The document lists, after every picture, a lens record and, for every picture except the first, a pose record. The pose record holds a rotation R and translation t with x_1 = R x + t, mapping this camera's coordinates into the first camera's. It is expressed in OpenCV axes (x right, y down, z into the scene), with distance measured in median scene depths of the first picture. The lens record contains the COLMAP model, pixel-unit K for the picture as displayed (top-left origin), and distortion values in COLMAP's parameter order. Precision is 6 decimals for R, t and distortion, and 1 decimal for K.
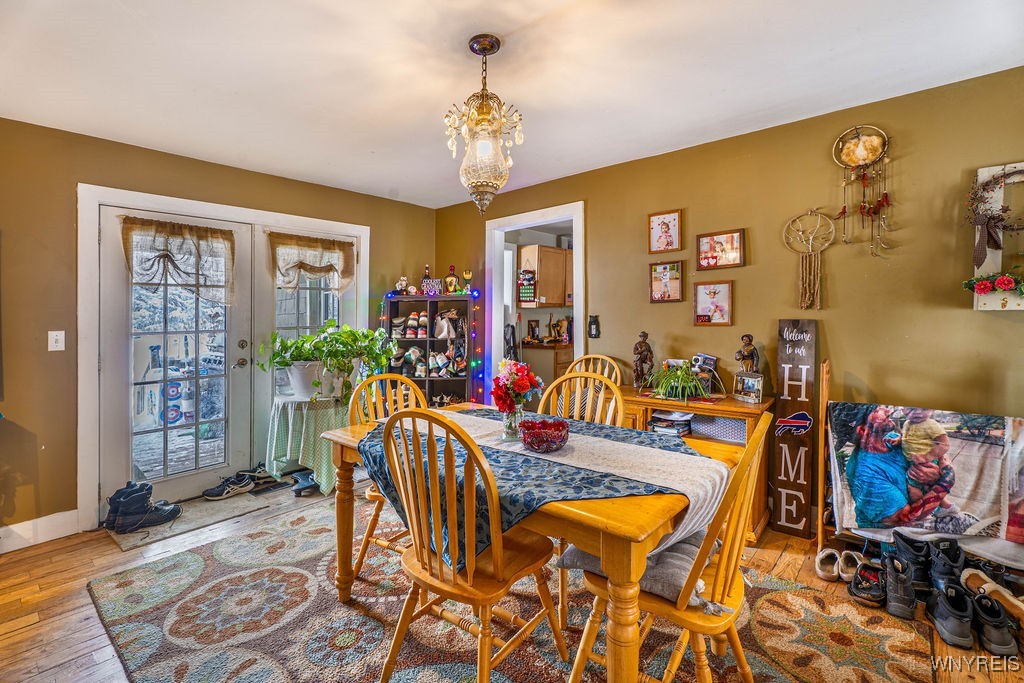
lens RADIAL K [[452.1, 0, 506.2], [0, 452.1, 331.0], [0, 0, 1]] dist [-0.001778, -0.001384]
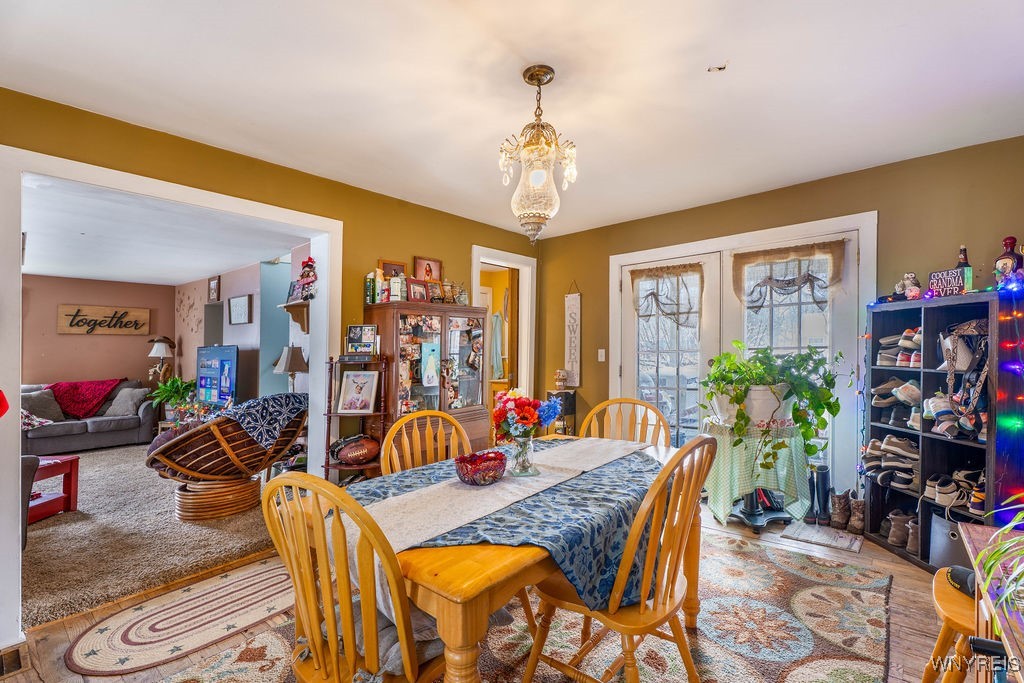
lens RADIAL K [[452.1, 0, 508.3], [0, 452.1, 337.3], [0, 0, 1]] dist [-0.001778, -0.001384]
pose [[0.009449, -0.007080, -0.999930, 0.438683], [-0.002937, 0.999970, -0.007108, -0.020513], [0.999951, 0.003004, 0.009428, 0.427650]]
